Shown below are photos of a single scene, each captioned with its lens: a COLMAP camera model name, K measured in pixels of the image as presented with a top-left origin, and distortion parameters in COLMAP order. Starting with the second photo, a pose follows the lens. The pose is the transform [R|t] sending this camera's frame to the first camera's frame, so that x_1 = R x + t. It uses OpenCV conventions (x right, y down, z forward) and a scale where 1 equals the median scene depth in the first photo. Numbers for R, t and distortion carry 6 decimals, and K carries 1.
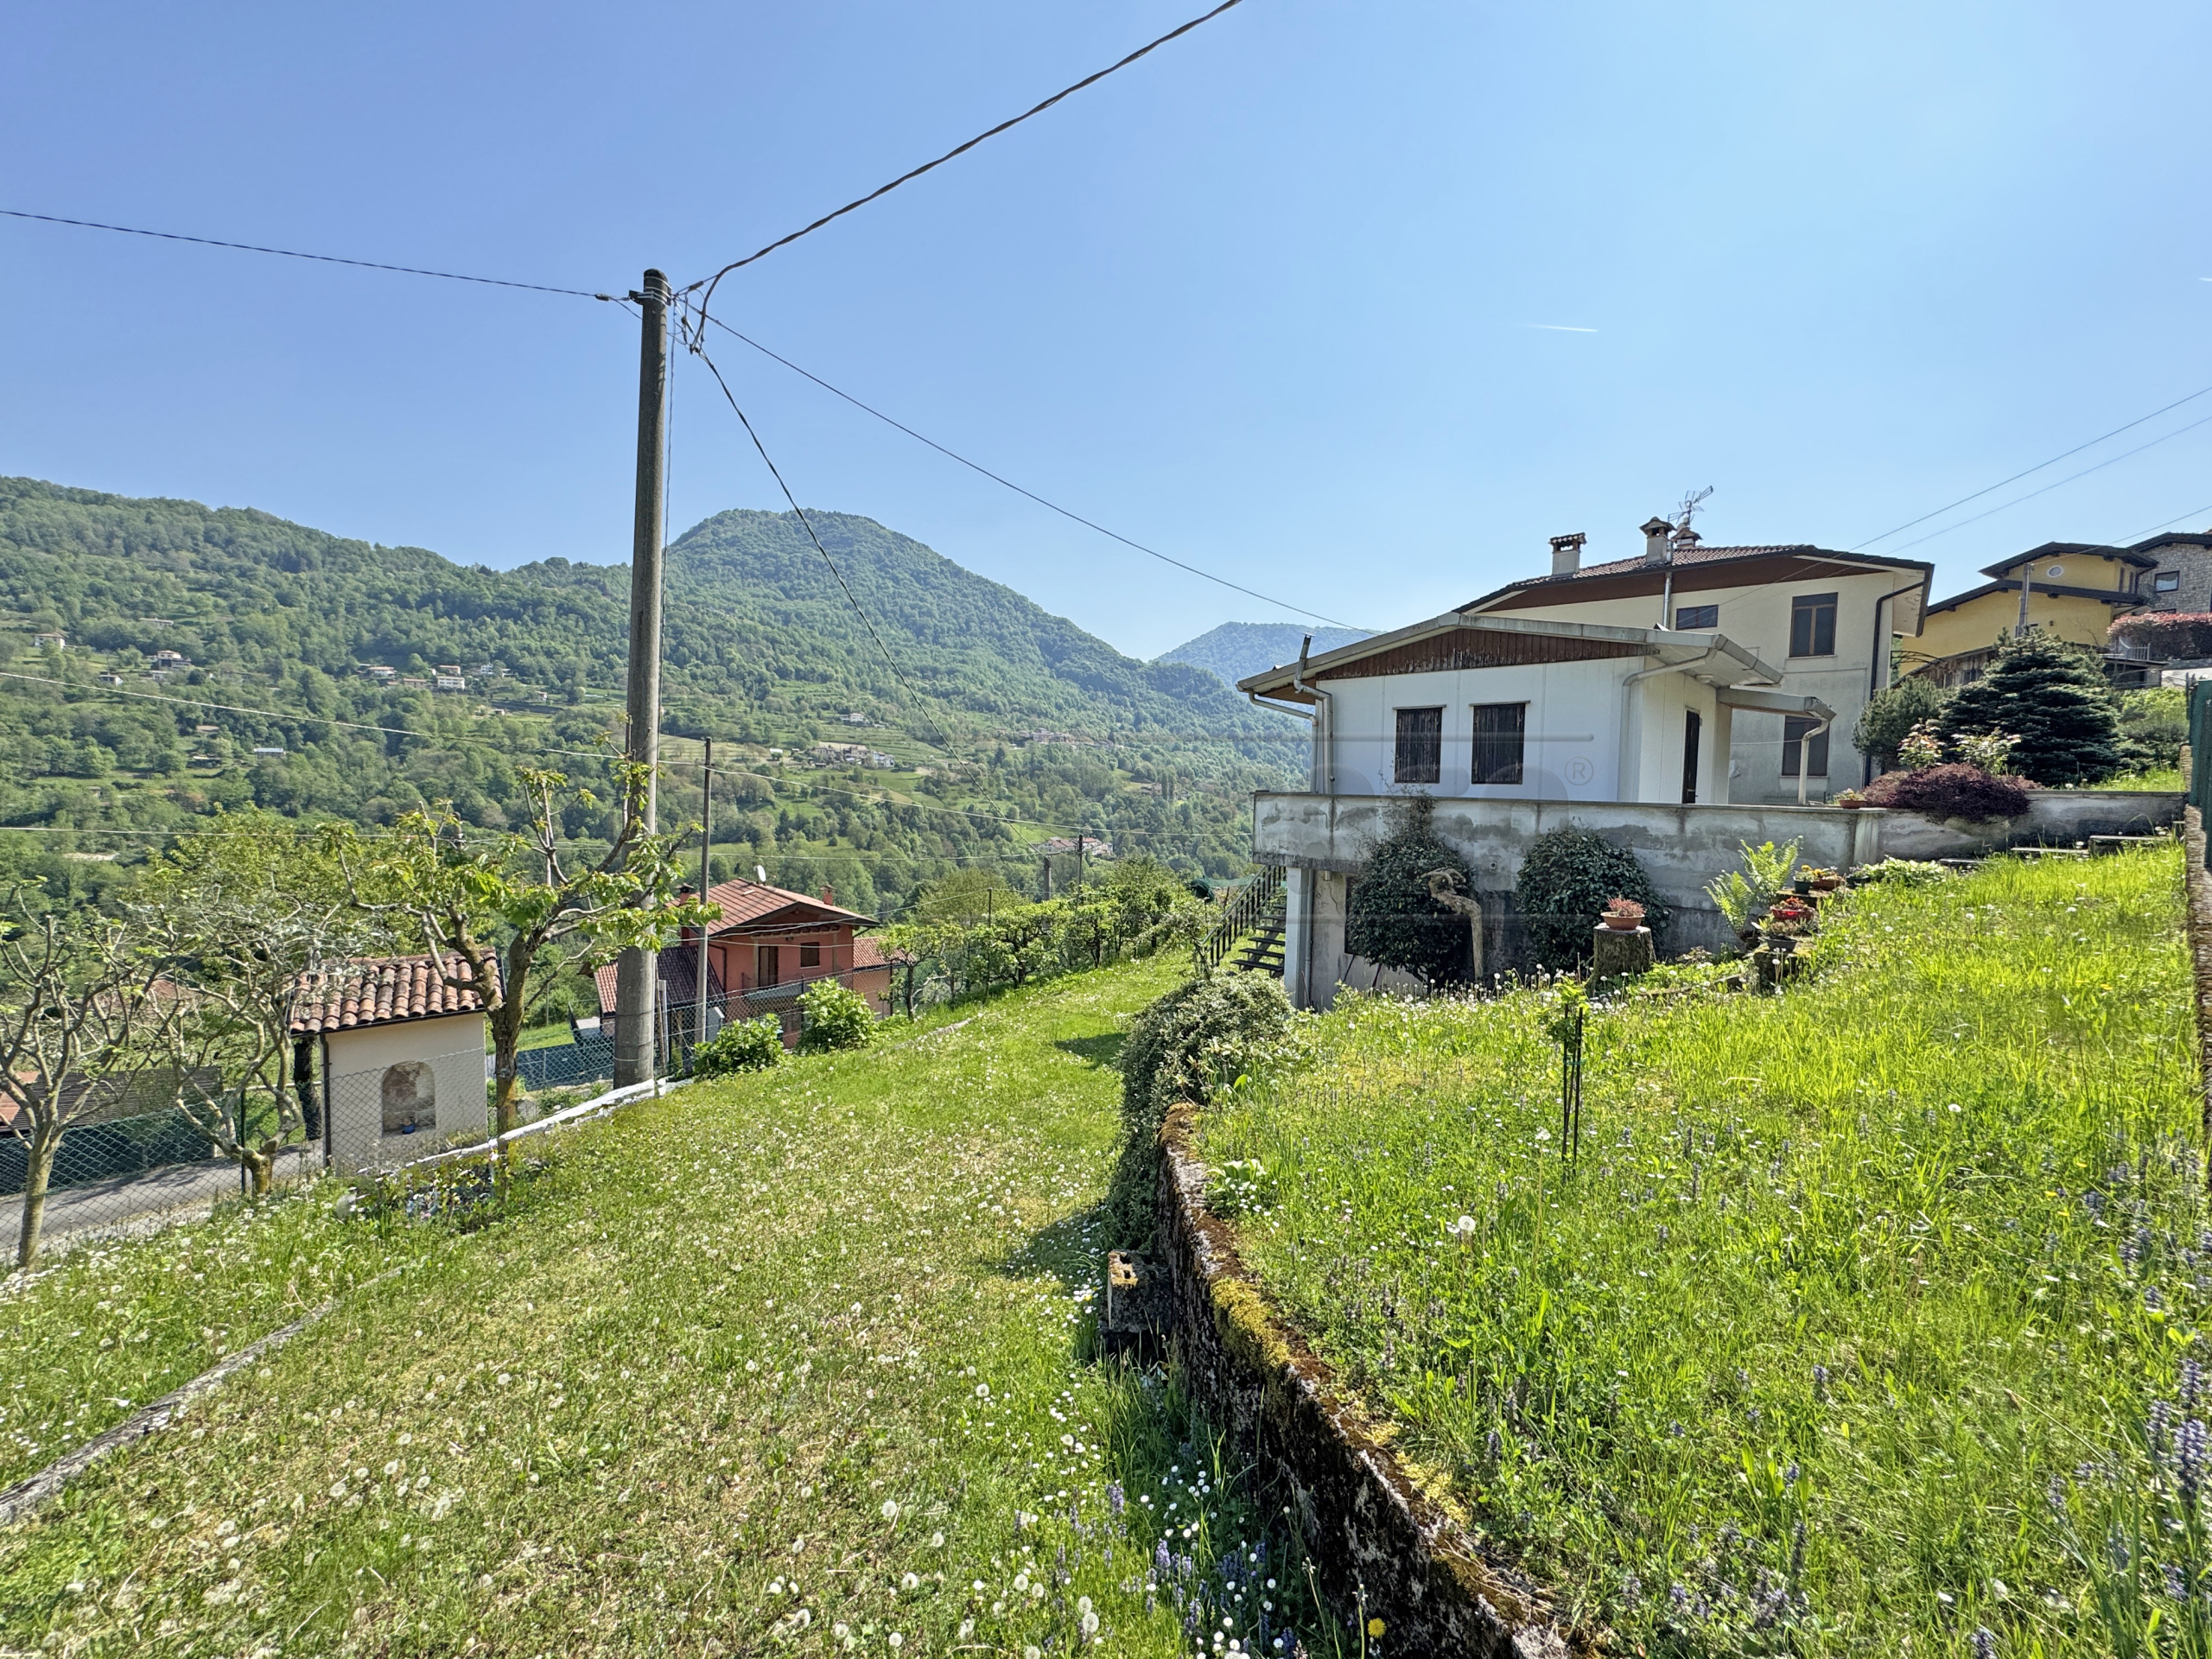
lens RADIAL K [[889.6, 0, 1105.3], [0, 889.6, 831.9], [0, 0, 1]] dist [-0.002693, -0.000295]
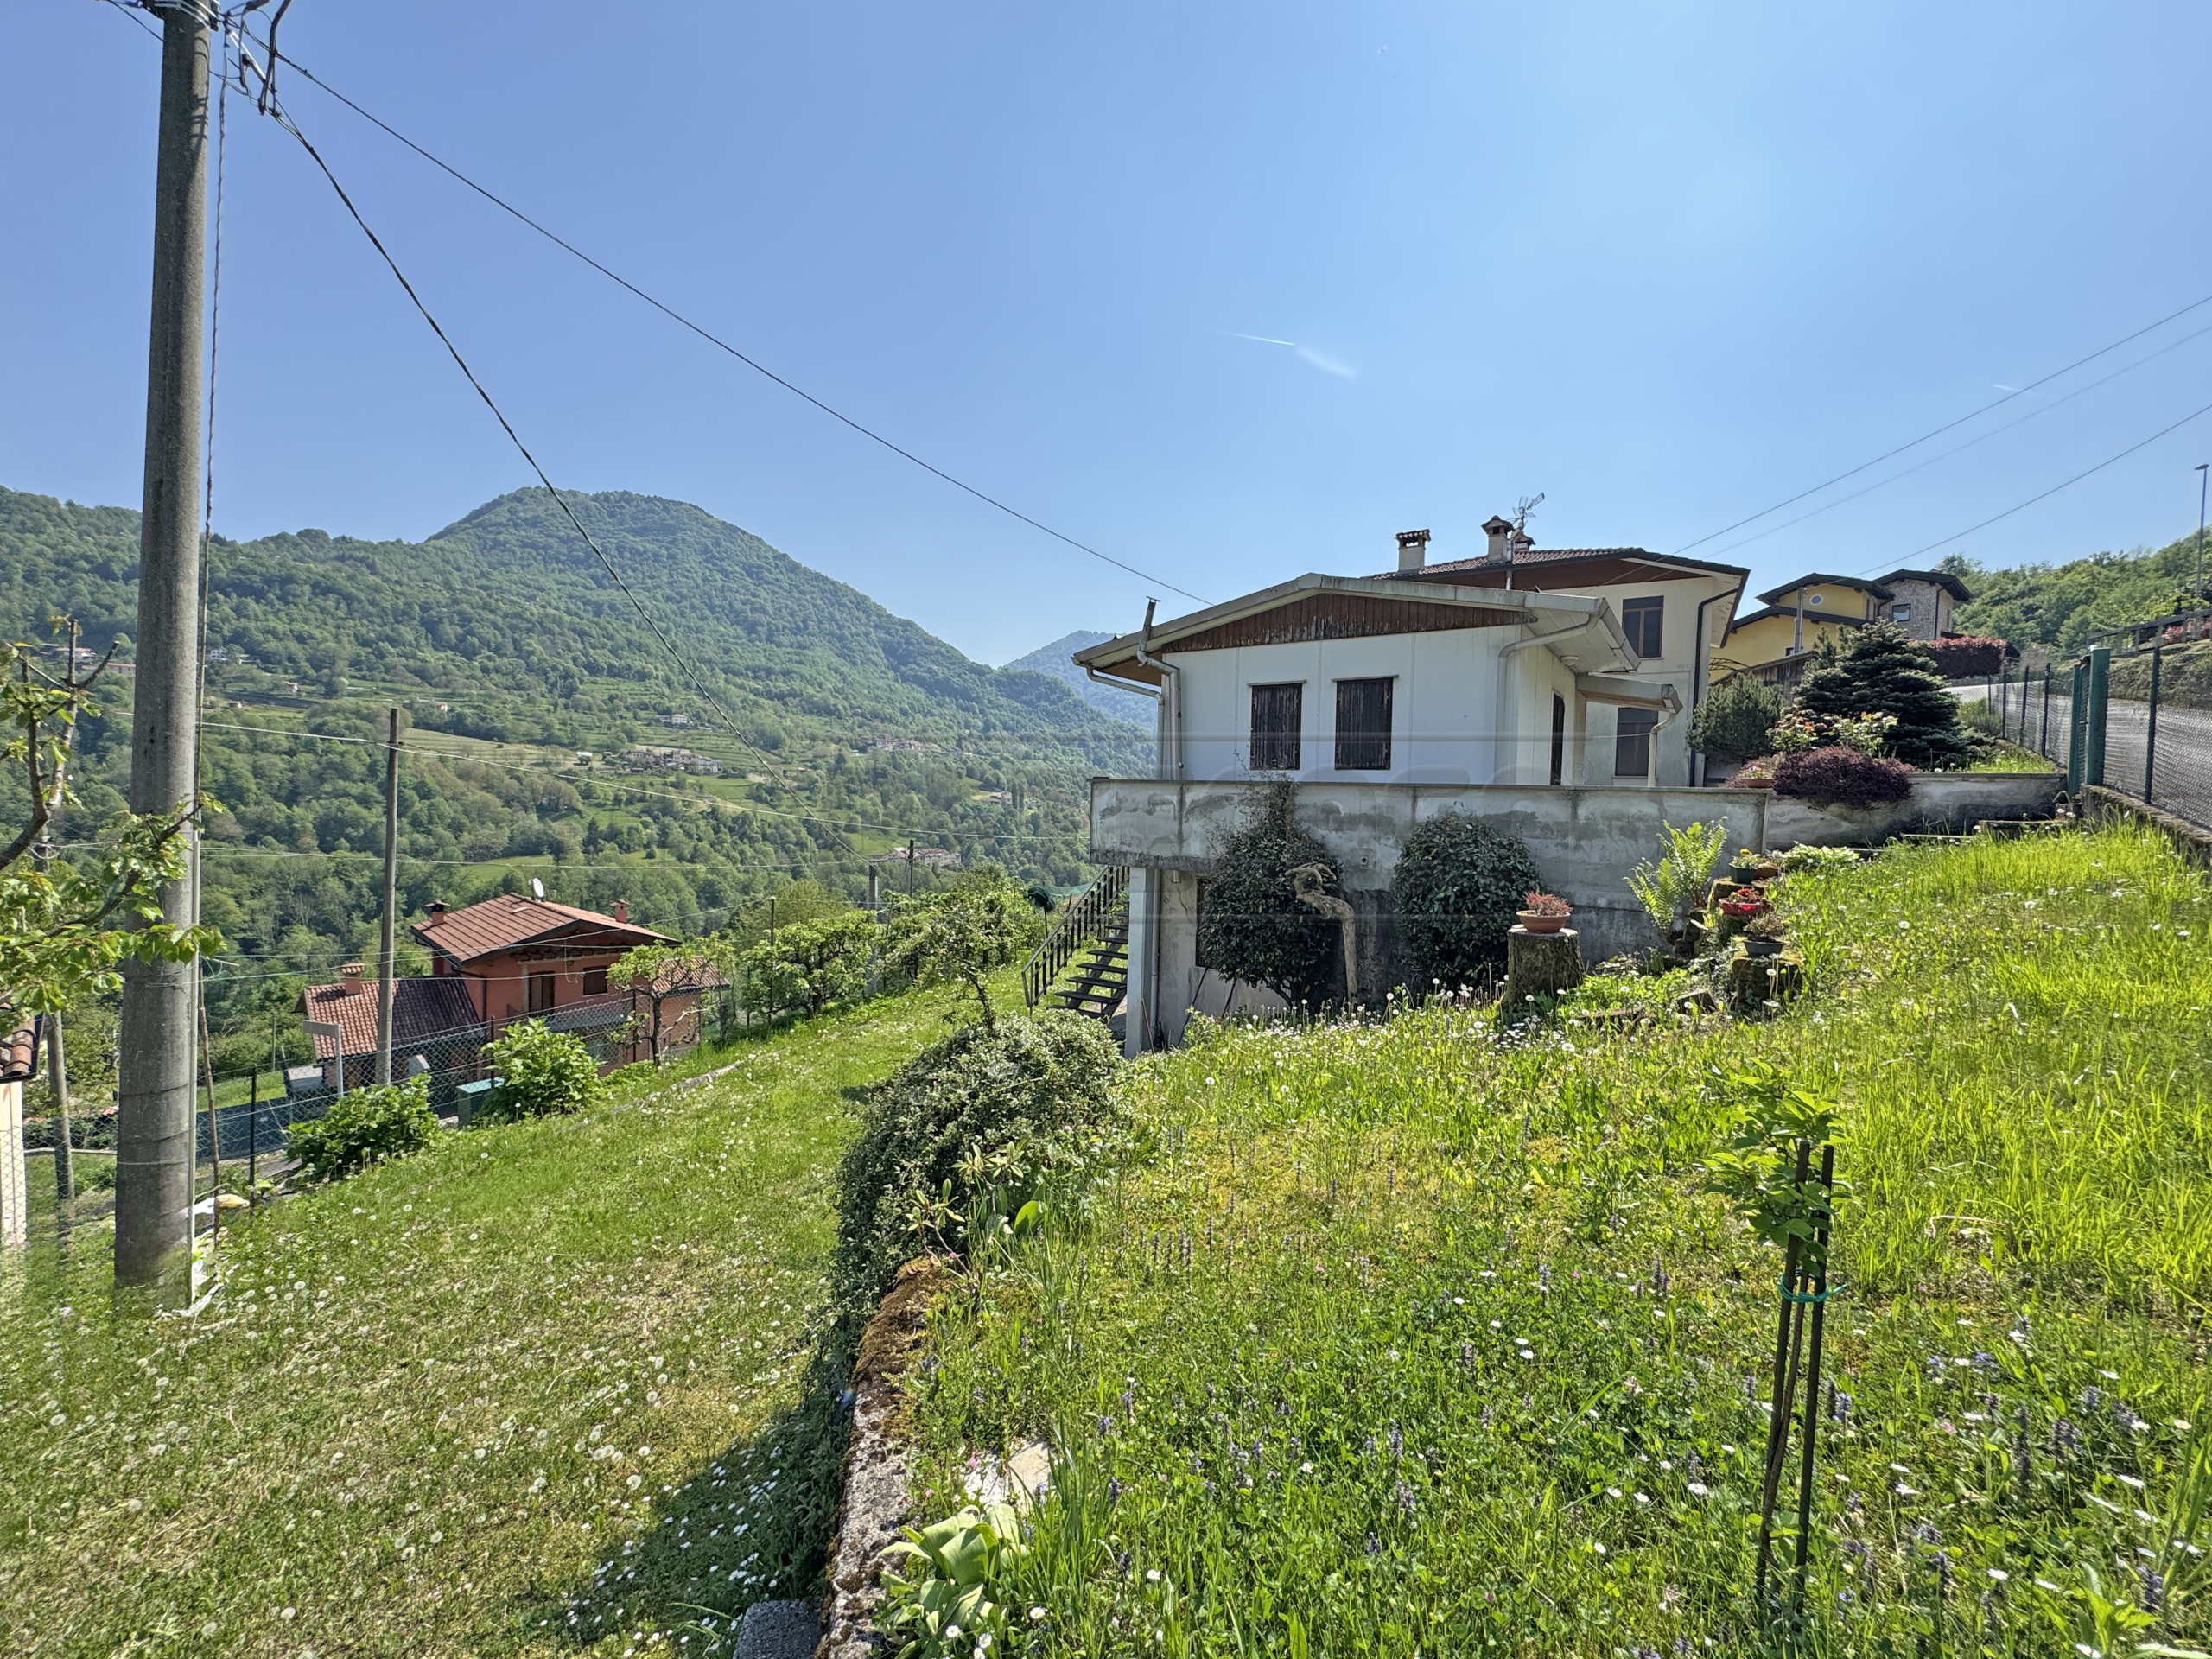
lens RADIAL K [[889.6, 0, 1105.3], [0, 889.6, 831.9], [0, 0, 1]] dist [-0.002693, -0.000295]
pose [[0.986504, -0.002378, 0.163719, 0.035513], [0.004495, 0.999911, -0.012562, 0.013983], [-0.163674, 0.013128, 0.986427, 0.138298]]
